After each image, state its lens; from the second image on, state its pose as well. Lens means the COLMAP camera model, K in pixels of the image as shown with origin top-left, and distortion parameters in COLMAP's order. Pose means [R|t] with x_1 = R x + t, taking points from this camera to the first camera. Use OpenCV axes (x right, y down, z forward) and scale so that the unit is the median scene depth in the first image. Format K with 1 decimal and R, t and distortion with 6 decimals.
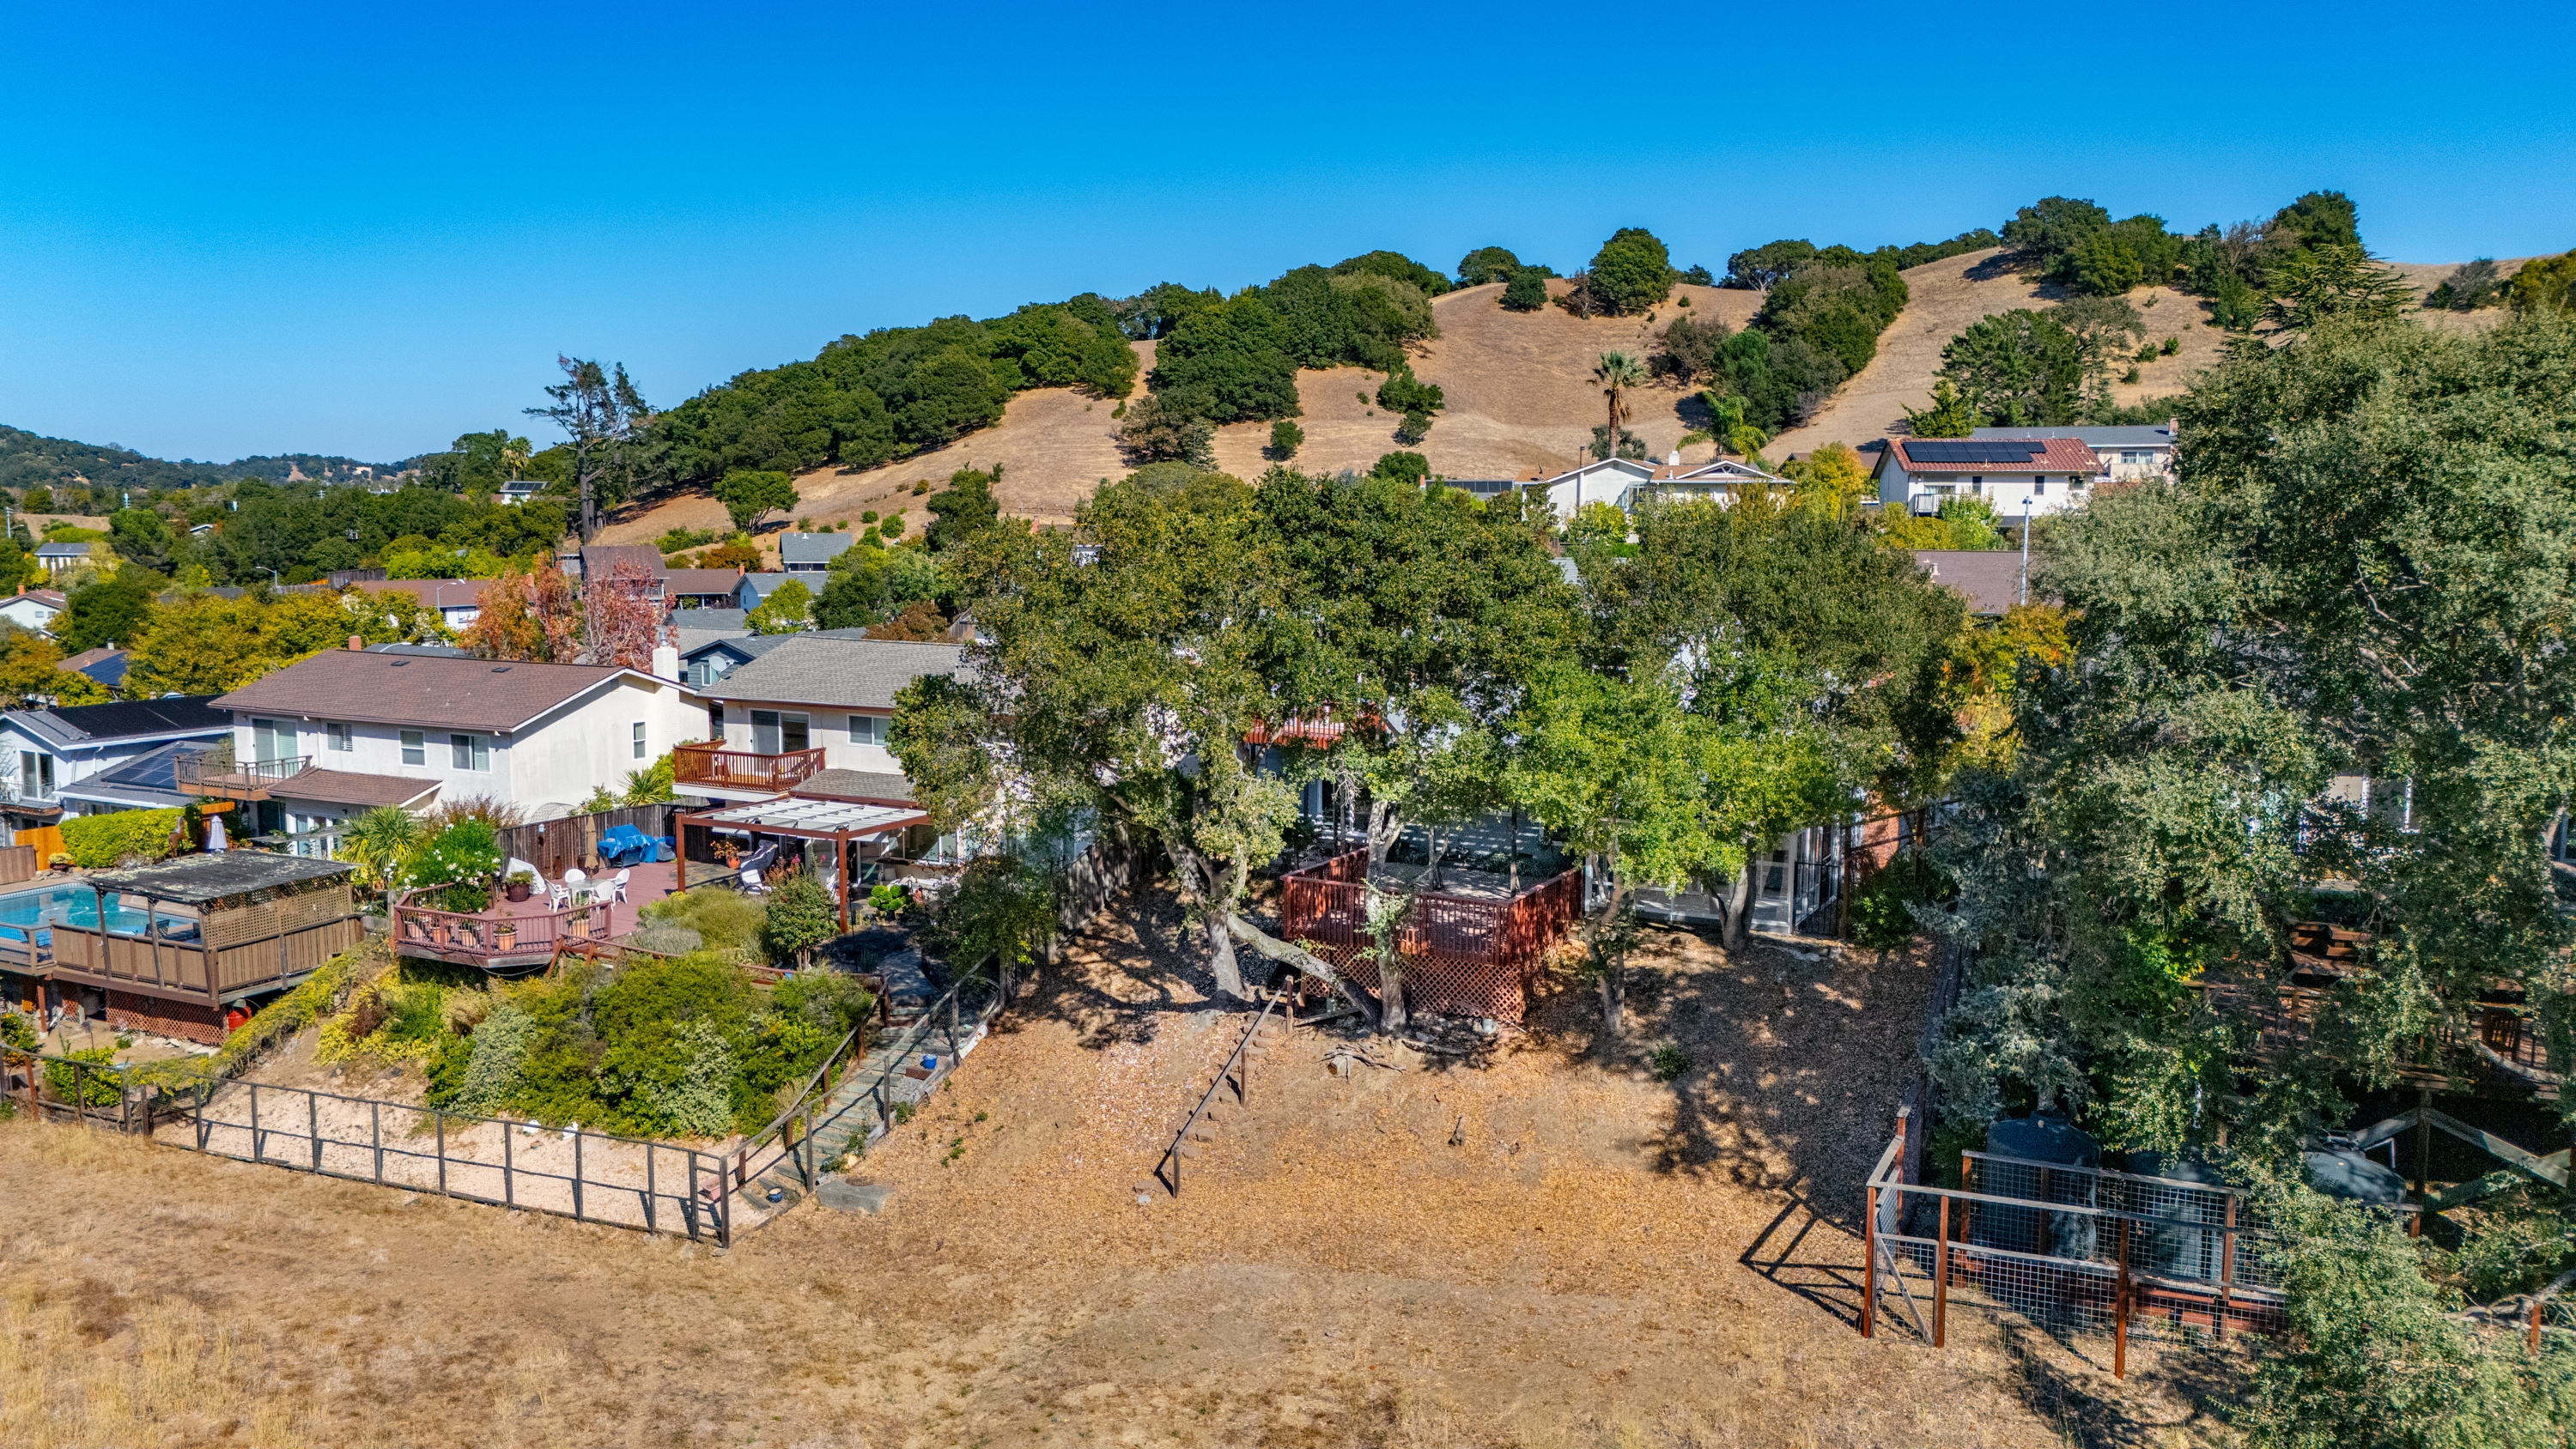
lens RADIAL K [[1891.6, 0, 1292.4], [0, 1891.6, 734.5], [0, 0, 1]] dist [0.078668, -0.078713]
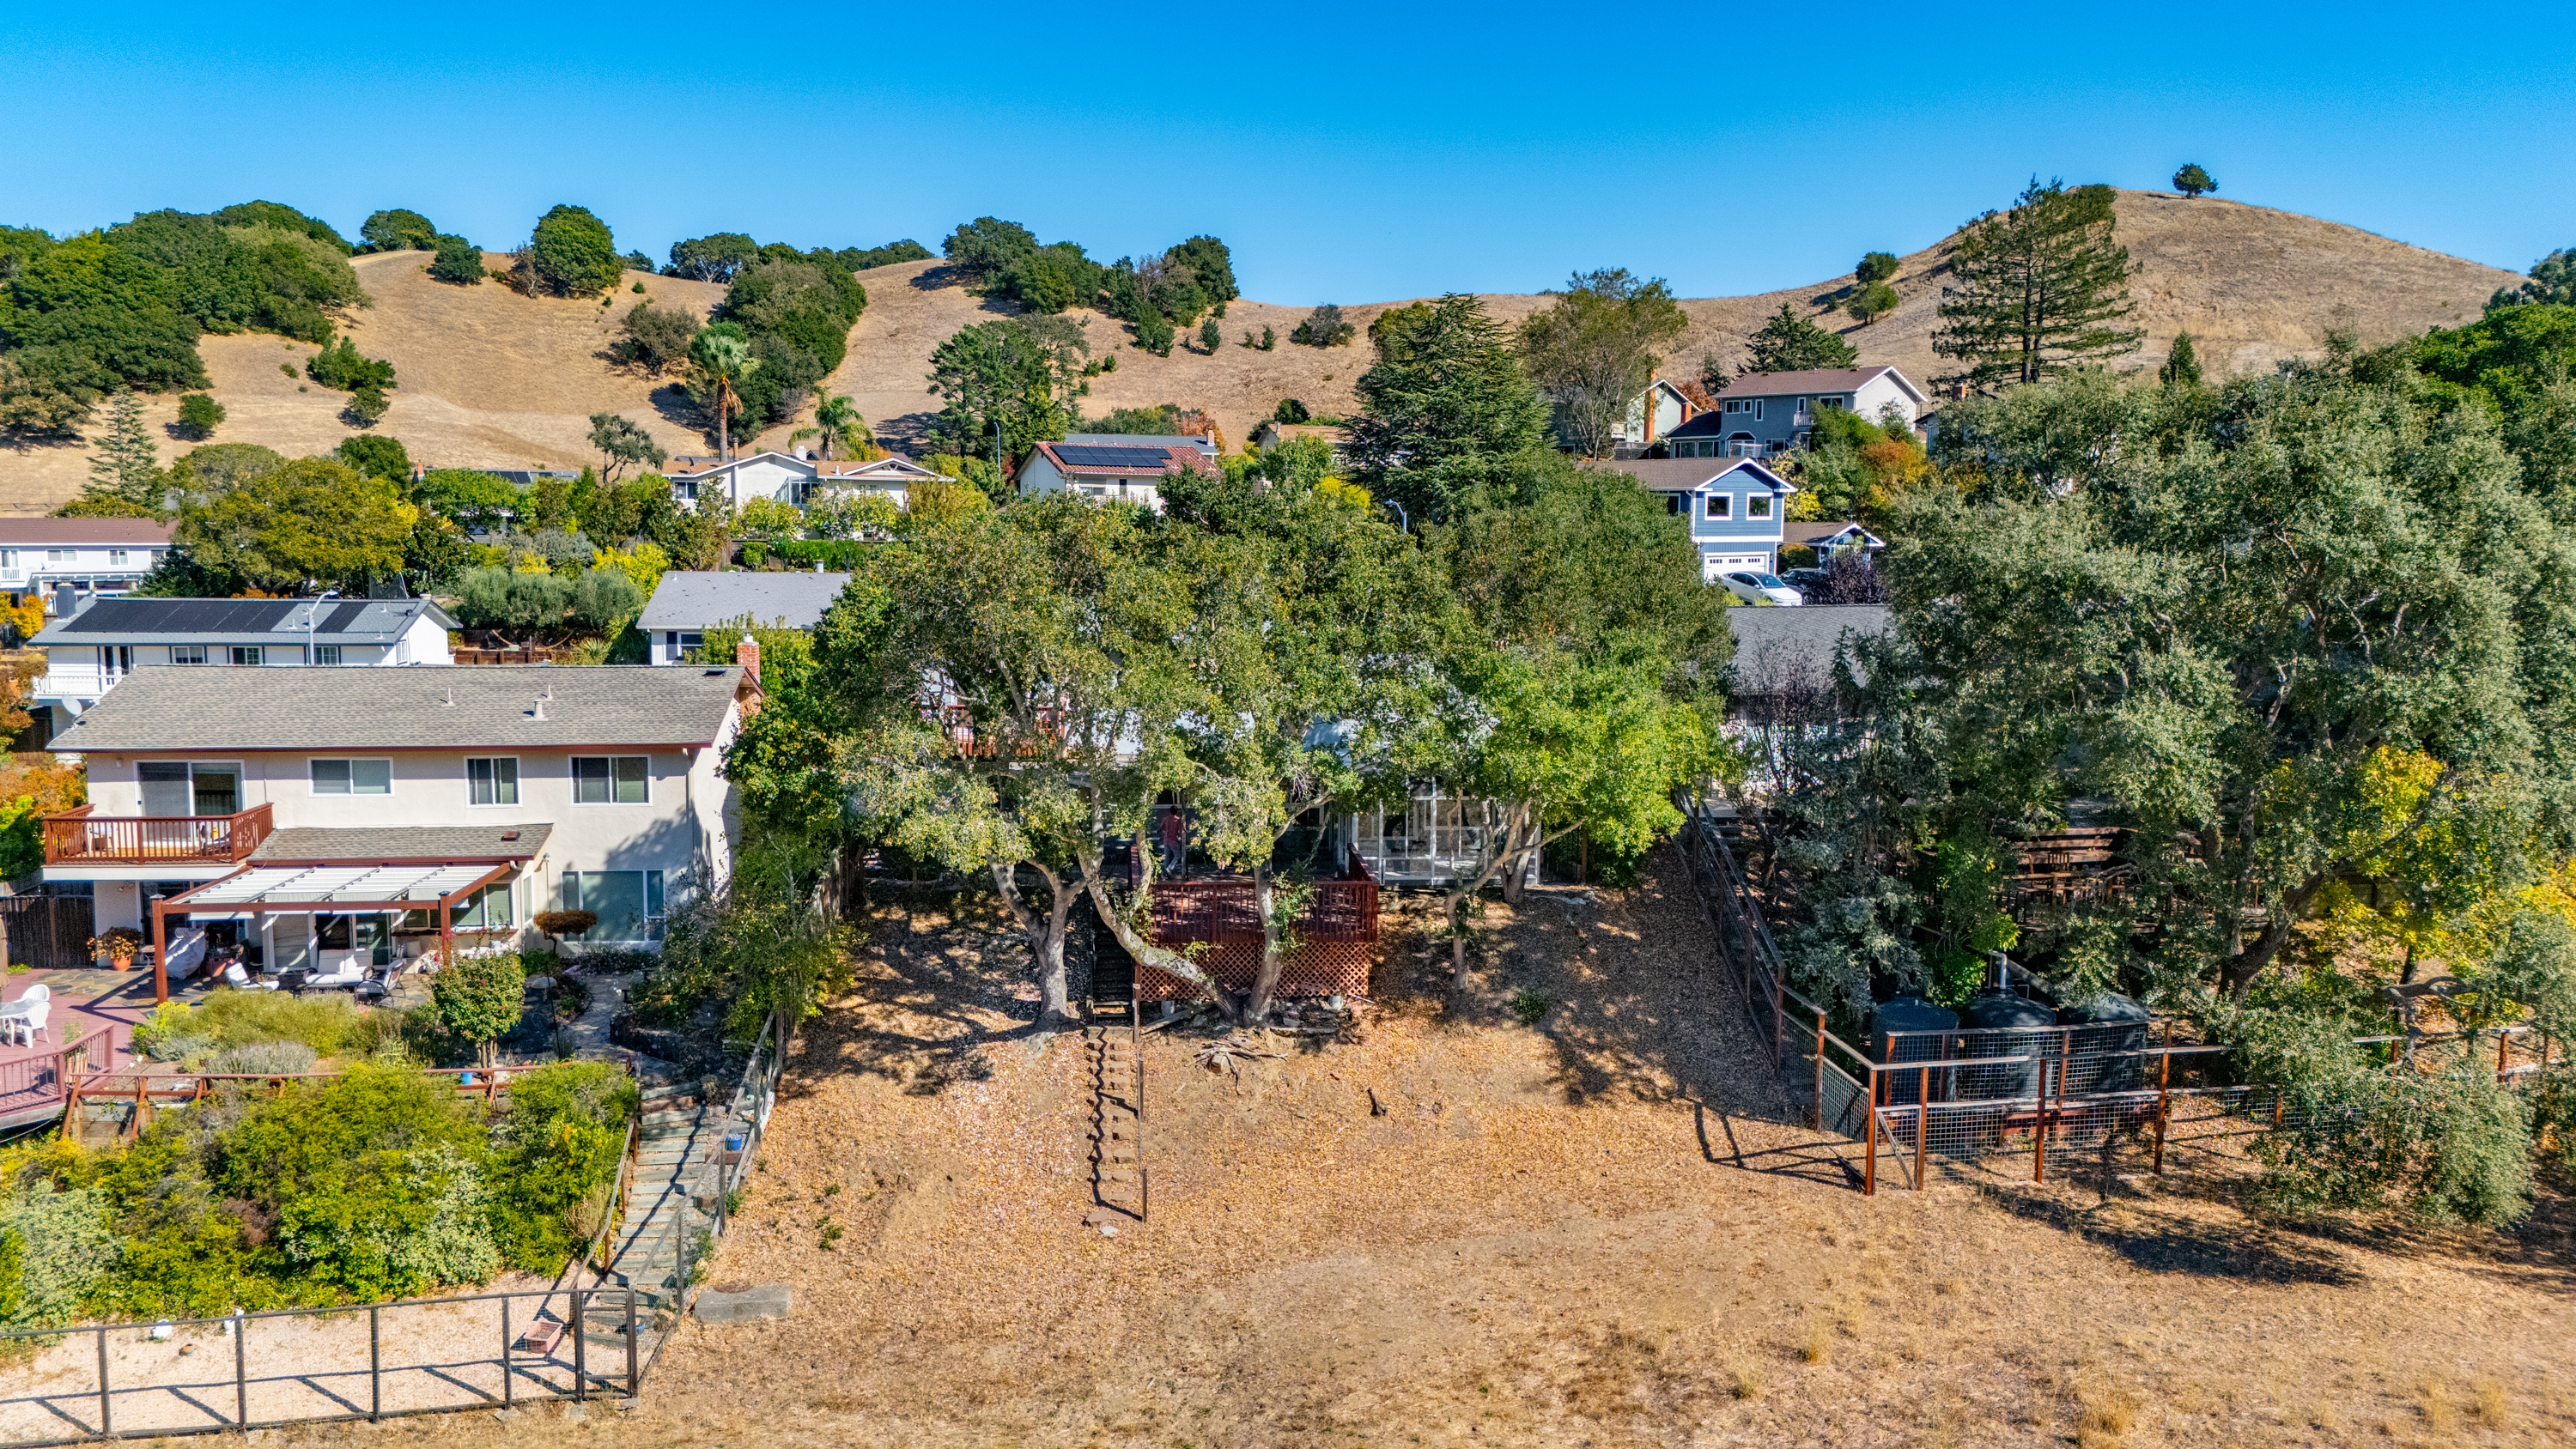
lens RADIAL K [[1891.6, 0, 1297.0], [0, 1891.6, 726.9], [0, 0, 1]] dist [0.078668, -0.078713]
pose [[0.831267, -0.060269, 0.552596, -0.082632], [0.061147, 0.997986, 0.016863, -0.003000], [-0.552499, 0.019772, 0.833279, 0.023581]]
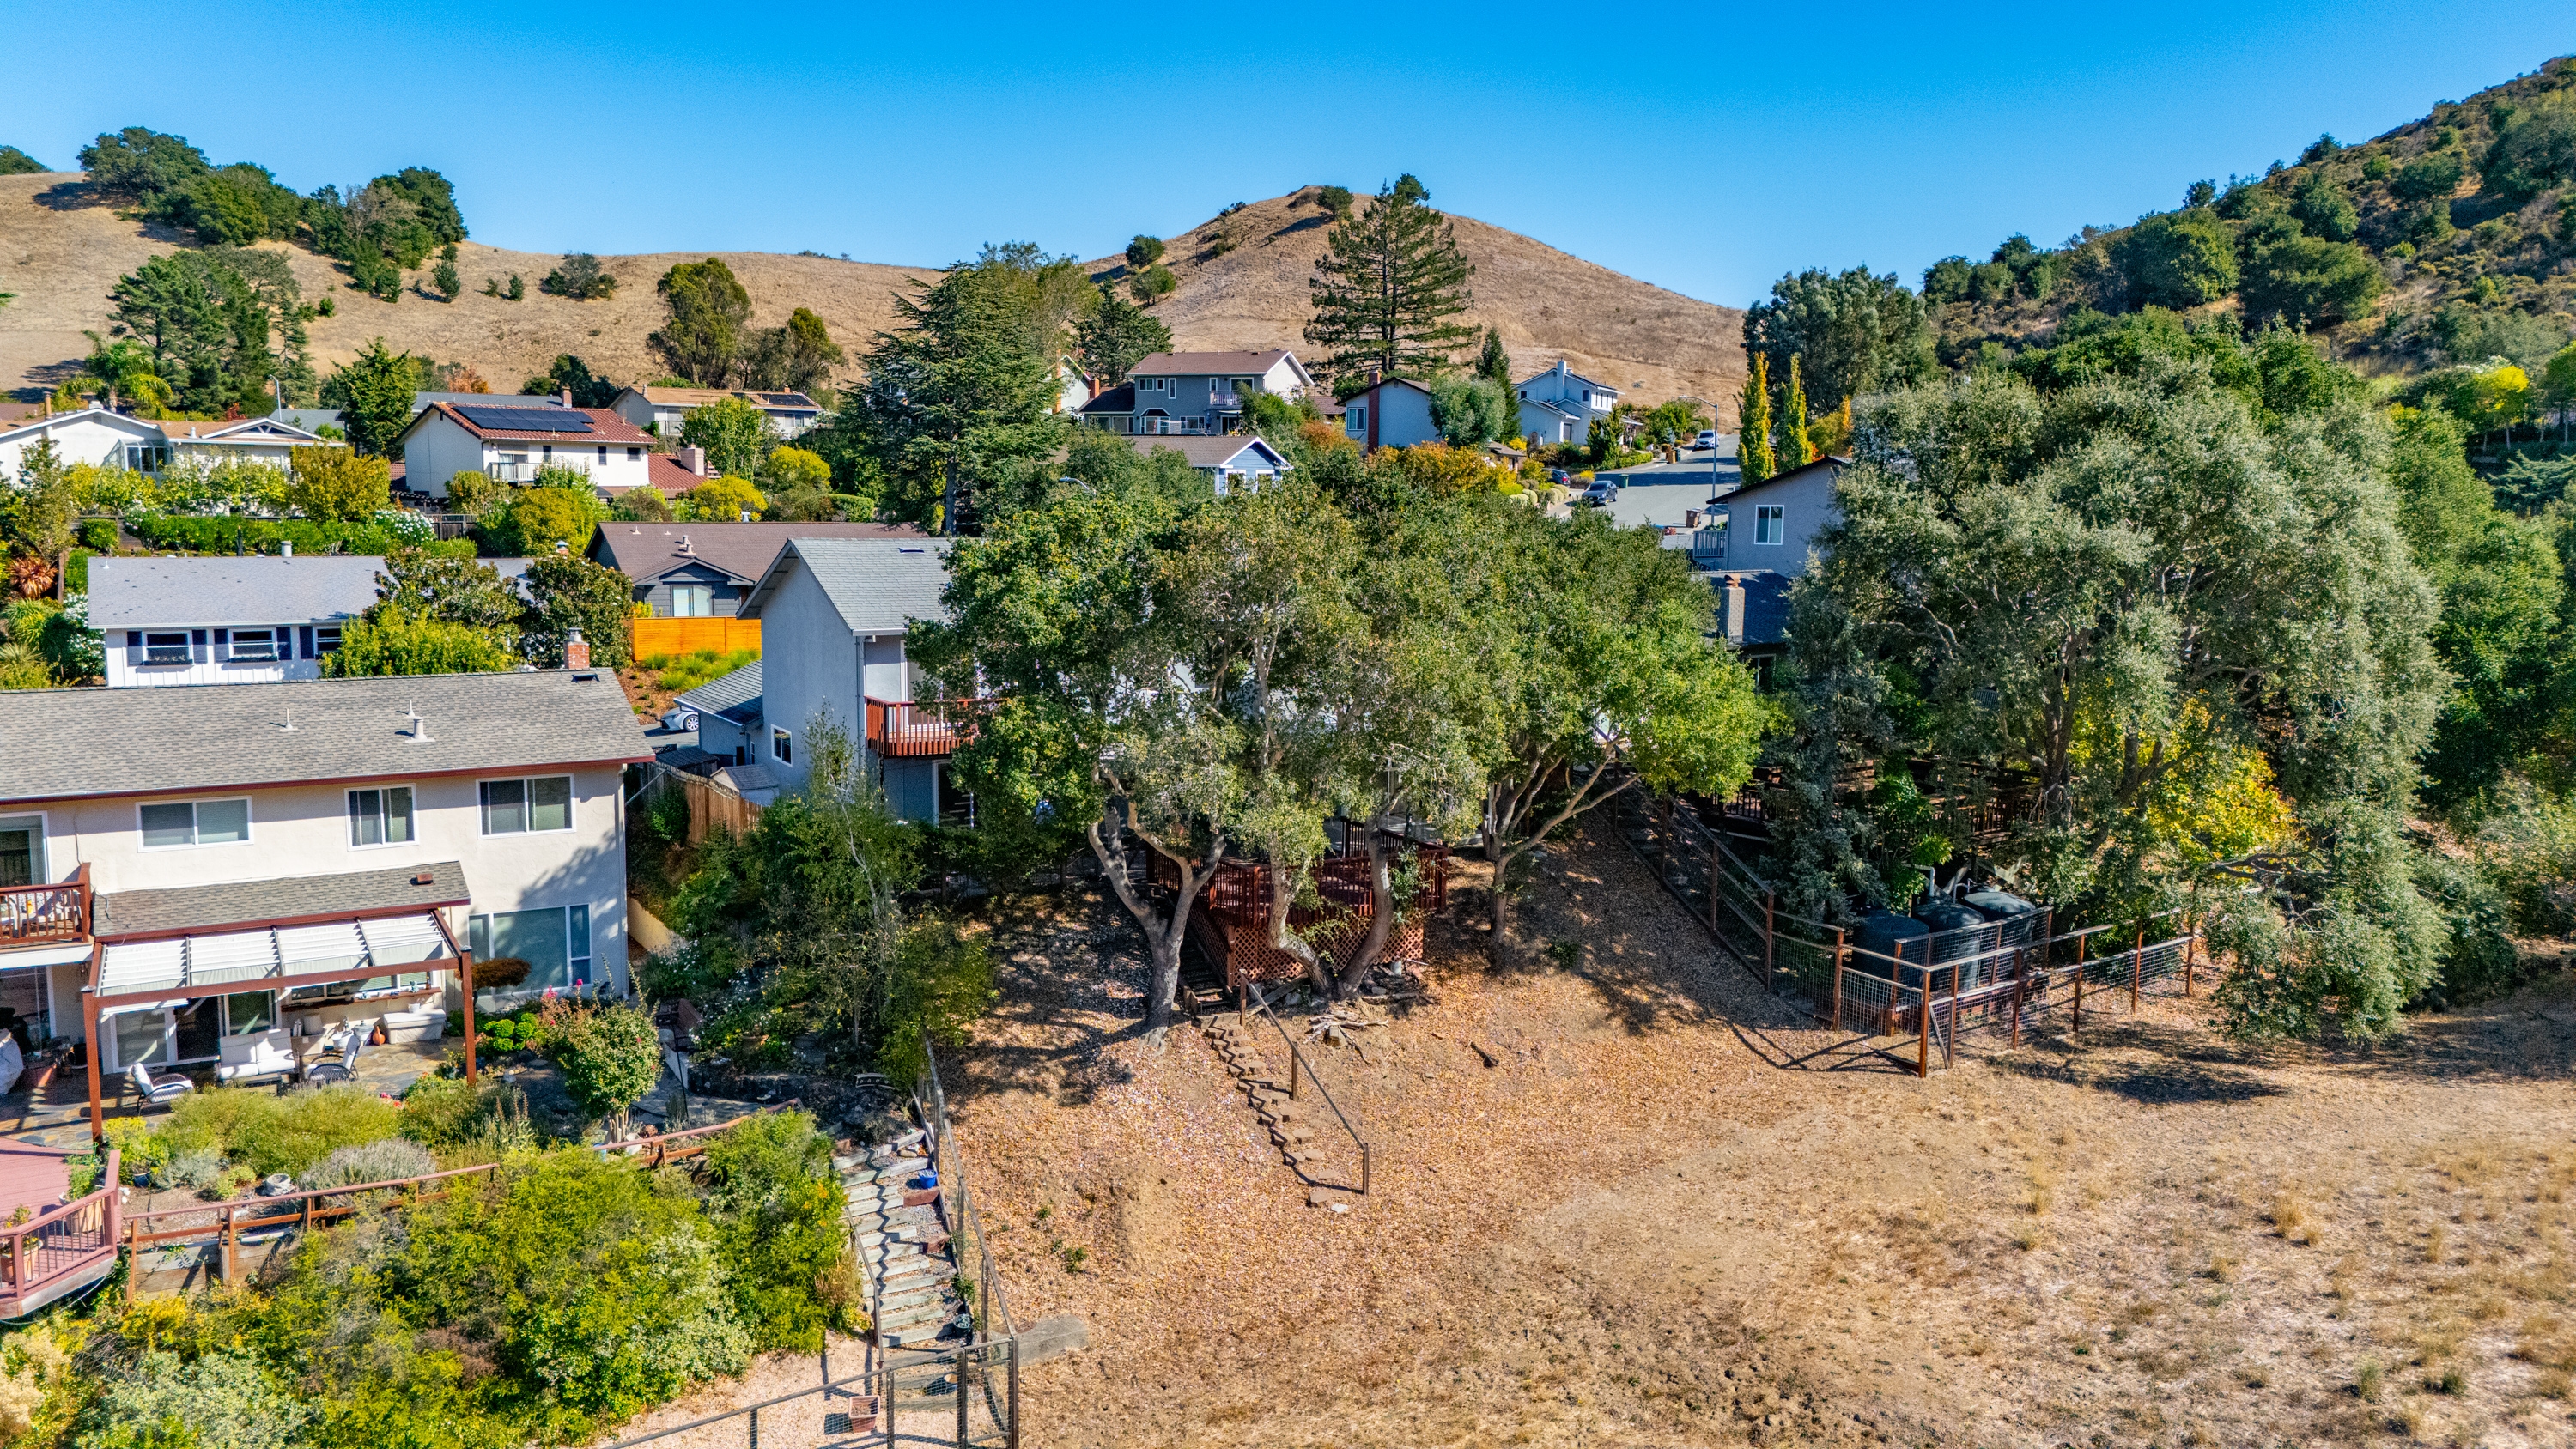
lens RADIAL K [[1891.6, 0, 1301.0], [0, 1891.6, 719.8], [0, 0, 1]] dist [0.078668, -0.078713]
pose [[0.523944, -0.103556, 0.845434, -0.142430], [0.093559, 0.993573, 0.063719, -0.010844], [-0.846599, 0.045713, 0.530265, 0.079052]]
